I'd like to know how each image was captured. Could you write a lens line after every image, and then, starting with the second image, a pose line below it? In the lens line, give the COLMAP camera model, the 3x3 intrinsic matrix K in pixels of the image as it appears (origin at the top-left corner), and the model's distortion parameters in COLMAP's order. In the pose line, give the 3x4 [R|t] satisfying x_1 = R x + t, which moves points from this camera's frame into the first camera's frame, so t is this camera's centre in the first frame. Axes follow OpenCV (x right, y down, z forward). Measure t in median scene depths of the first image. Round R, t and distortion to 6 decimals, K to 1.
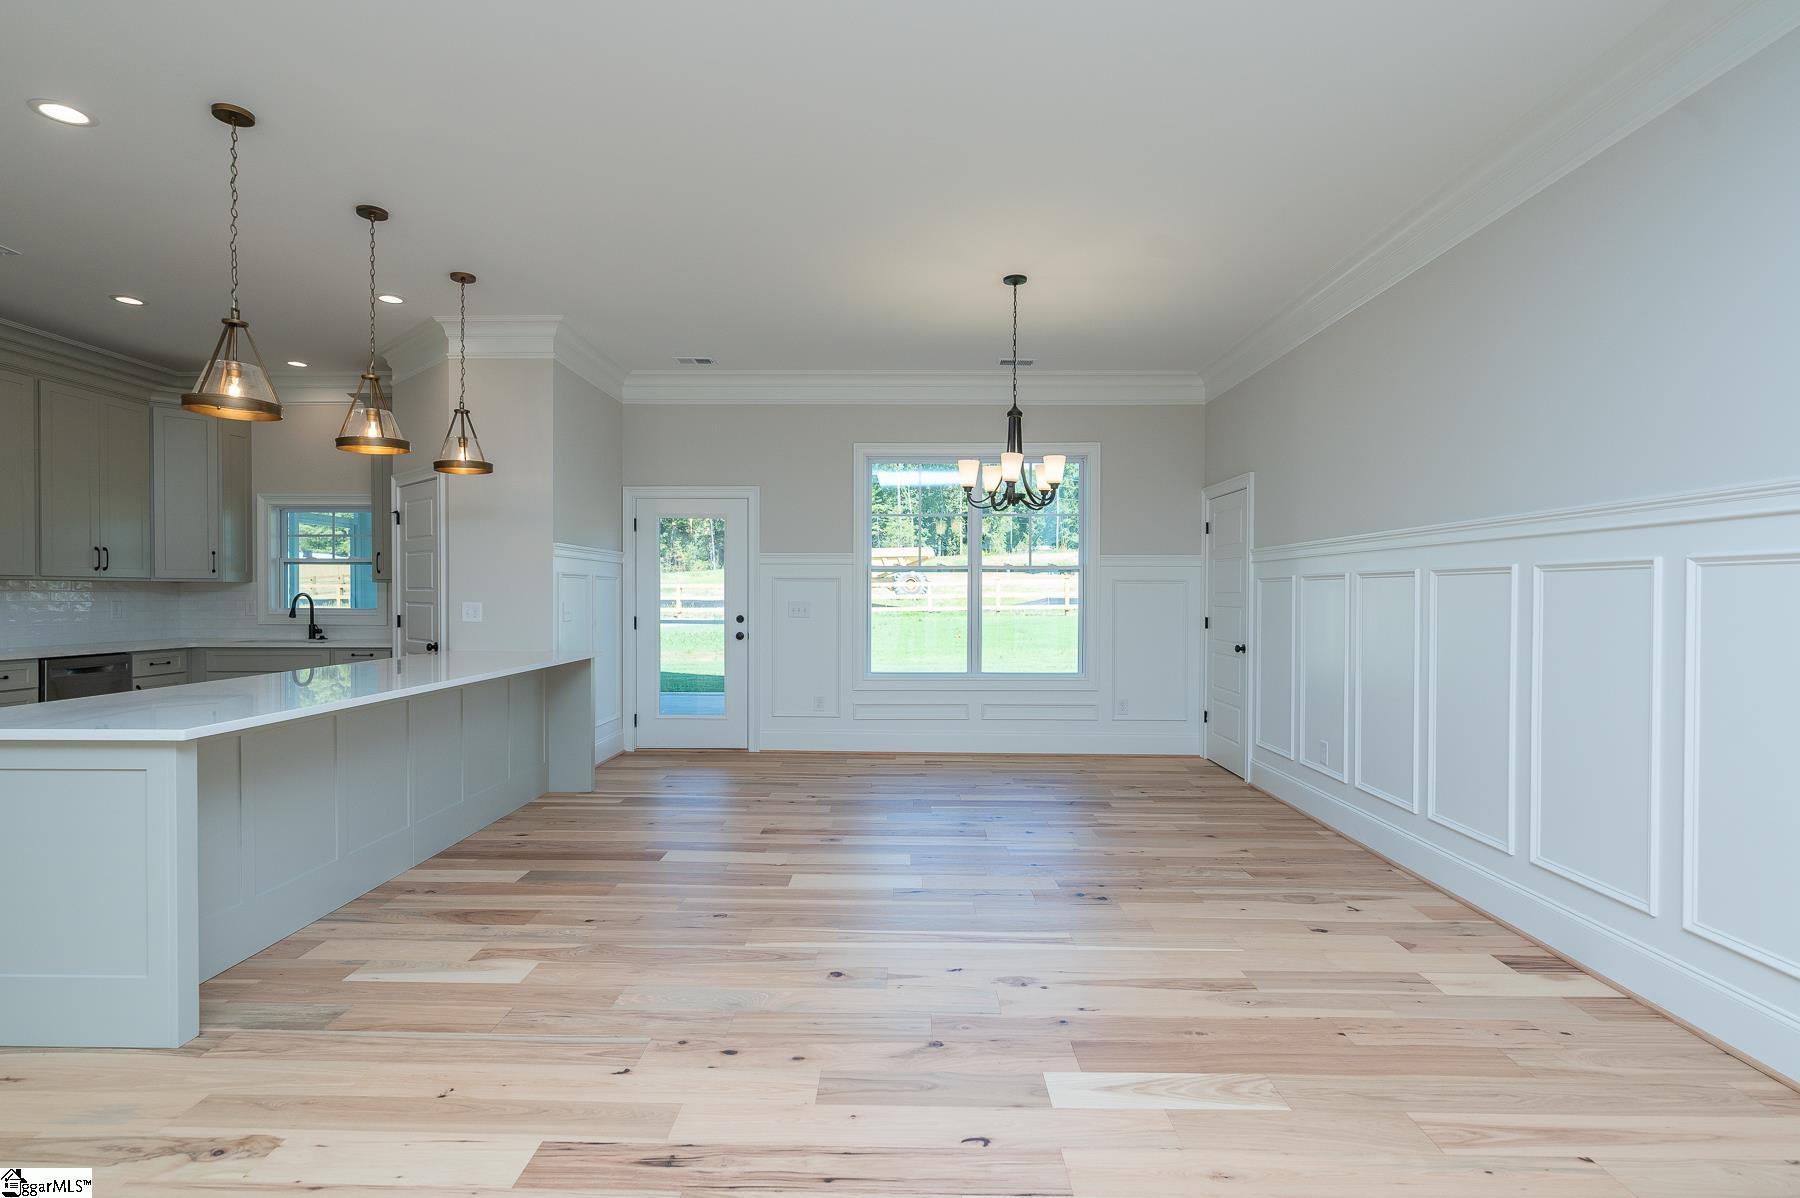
lens RADIAL K [[888.8, 0, 902.4], [0, 888.8, 604.4], [0, 0, 1]] dist [-0.001528, 0.000439]
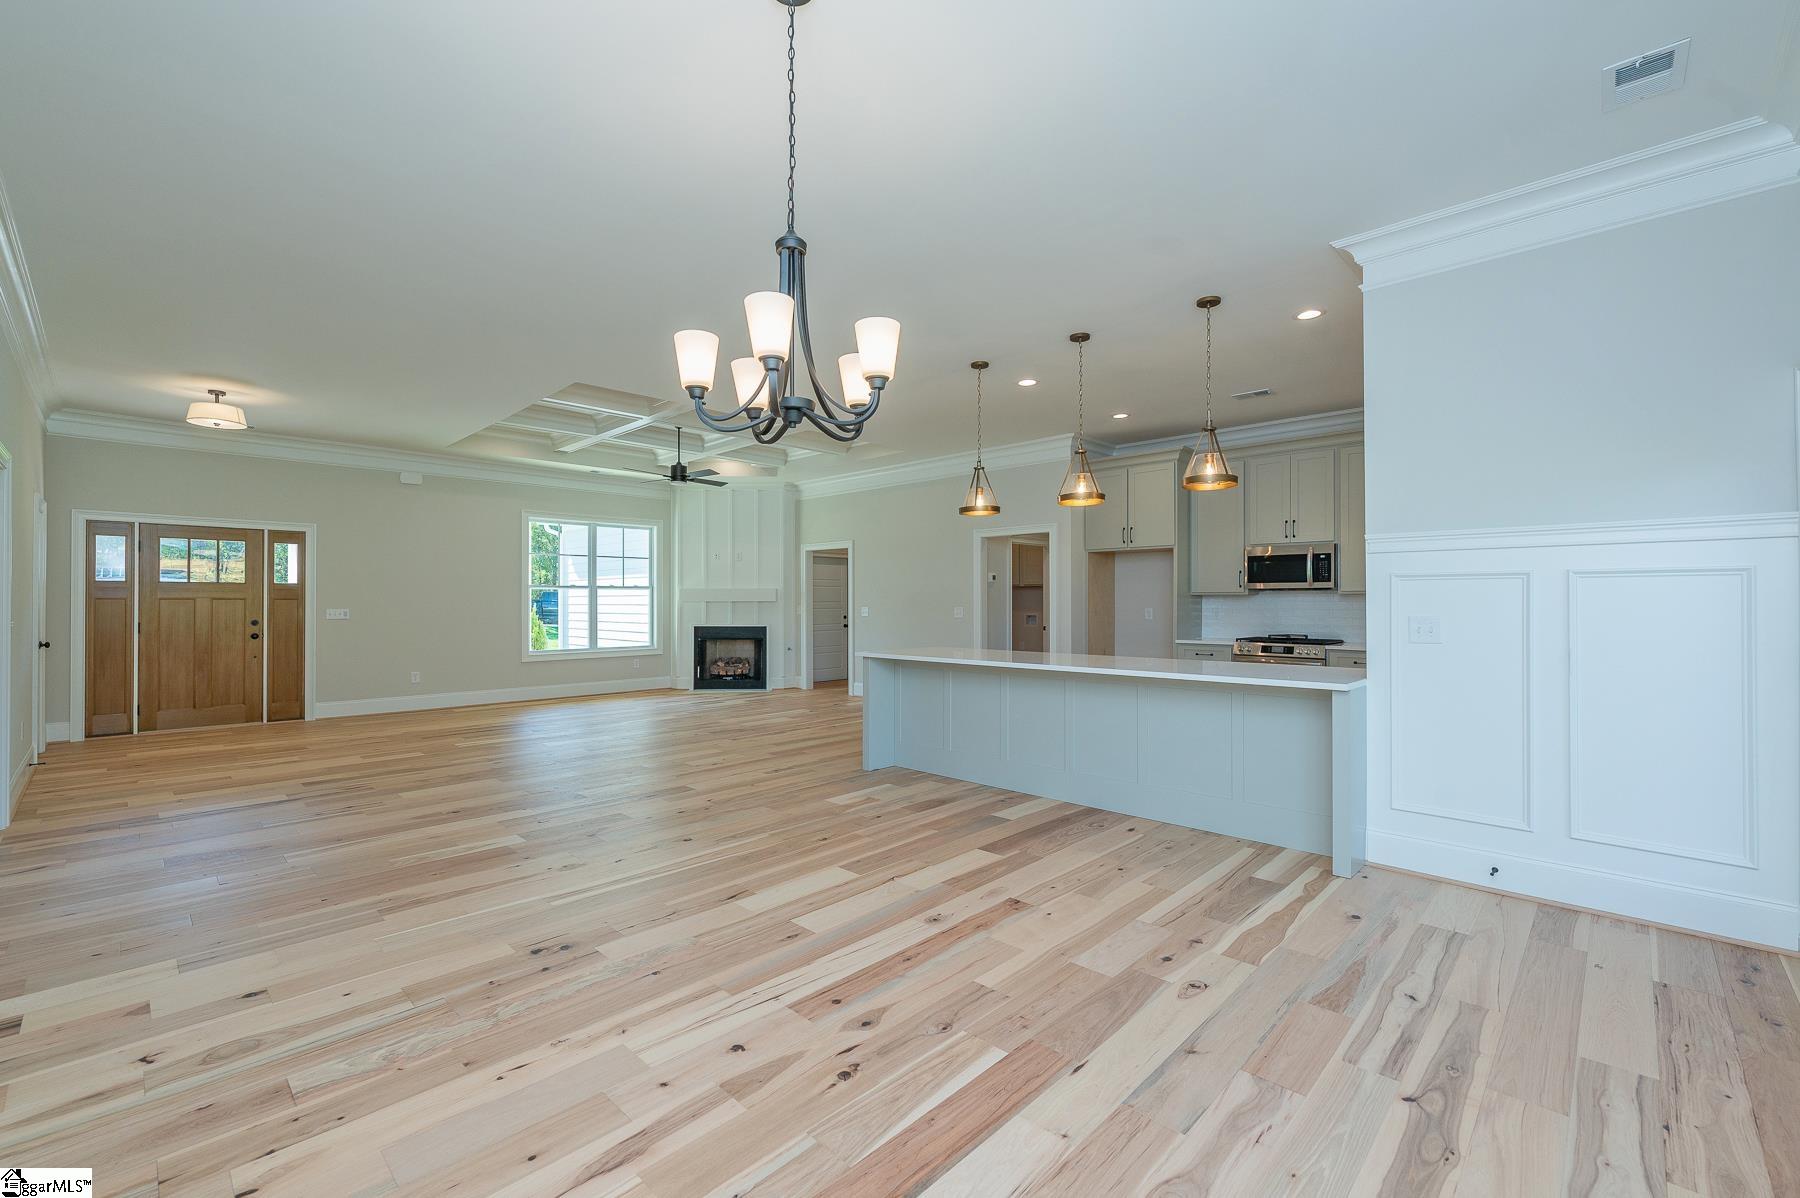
lens RADIAL K [[804.1, 0, 920.6], [0, 804.1, 597.0], [0, 0, 1]] dist [-0.000938, -0.000443]
pose [[-0.686949, -0.008935, -0.726651, 0.385013], [-0.011230, 0.999936, -0.001678, -0.012473], [0.726619, 0.007008, -0.687005, 1.277386]]
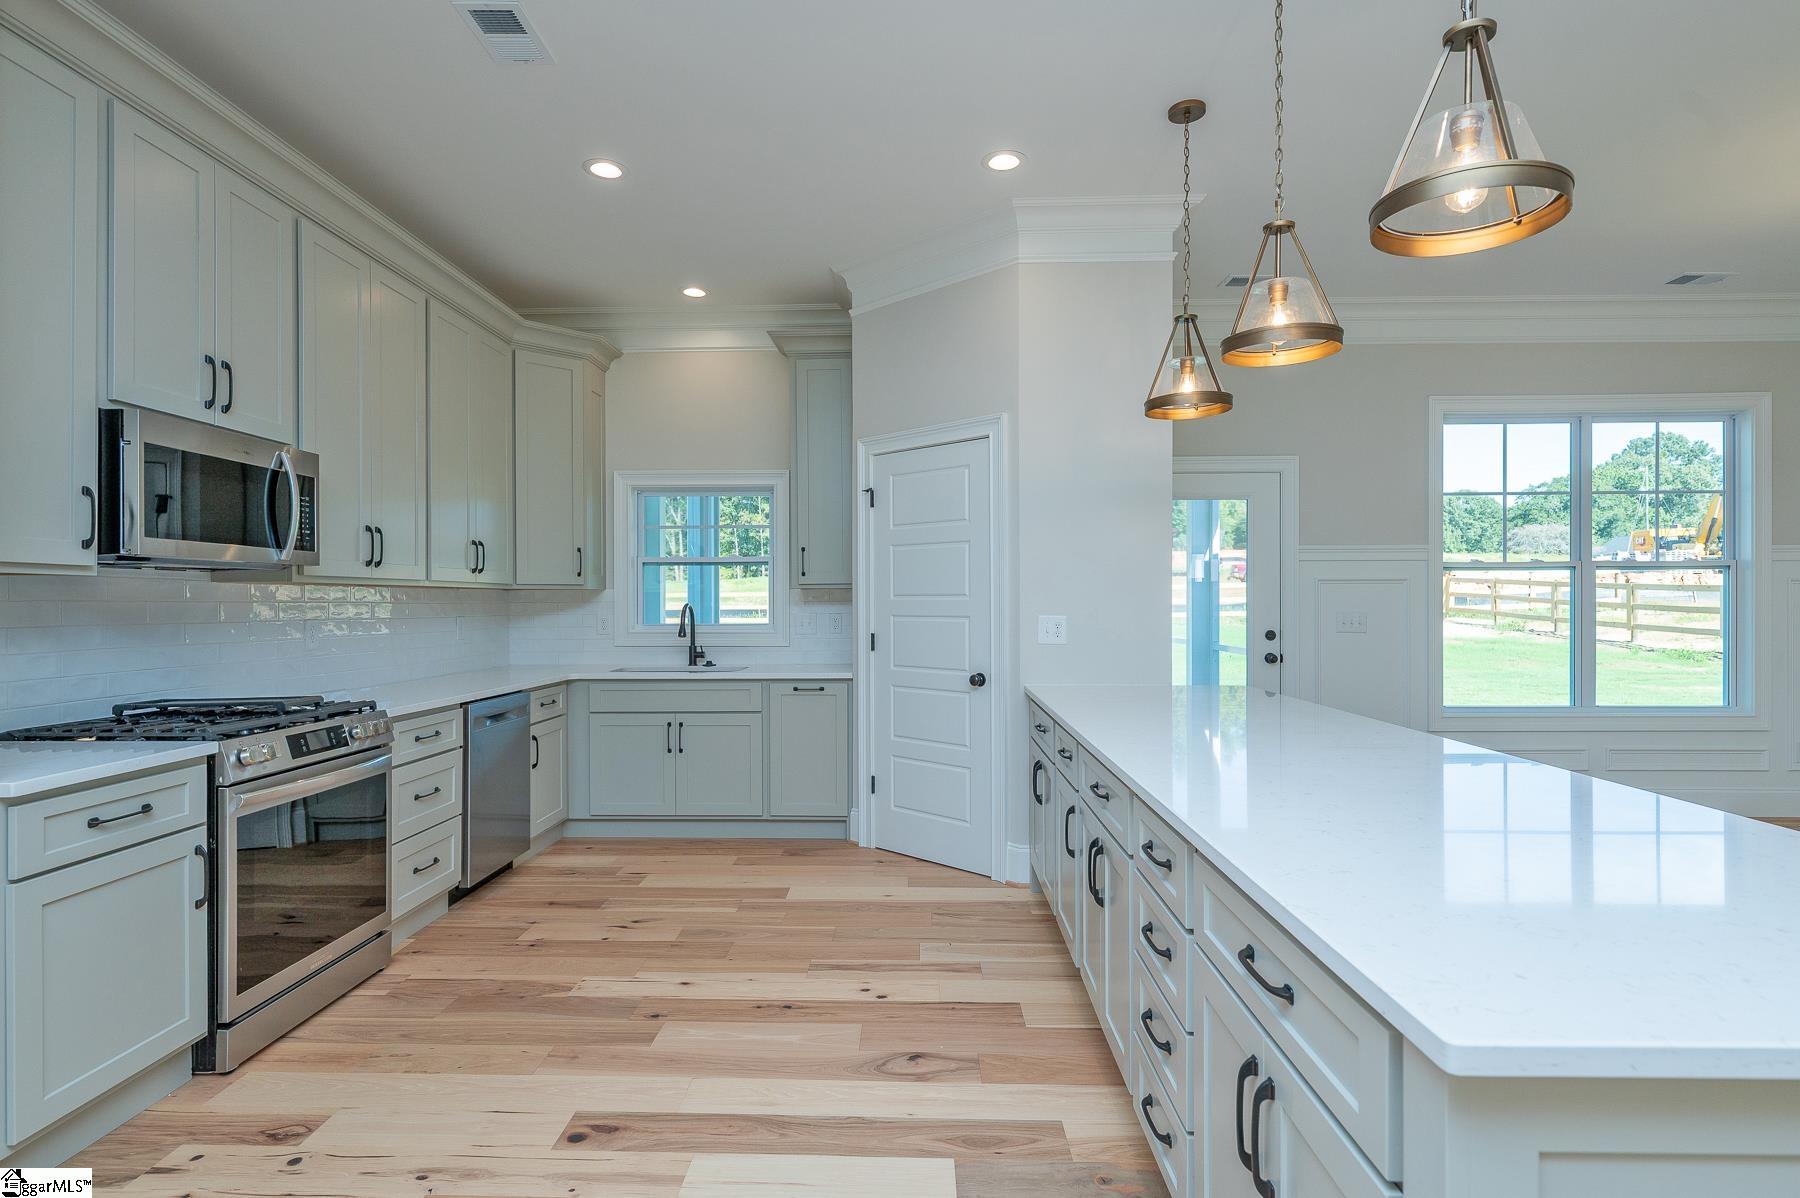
lens RADIAL K [[925.3, 0, 900.0], [0, 925.3, 599.0], [0, 0, 1]] dist [0.000568, 0.000302]
pose [[0.999893, -0.006560, -0.013085, -0.624946], [0.006366, 0.999871, -0.014777, -0.005504], [0.013180, 0.014692, 0.999805, 0.296706]]
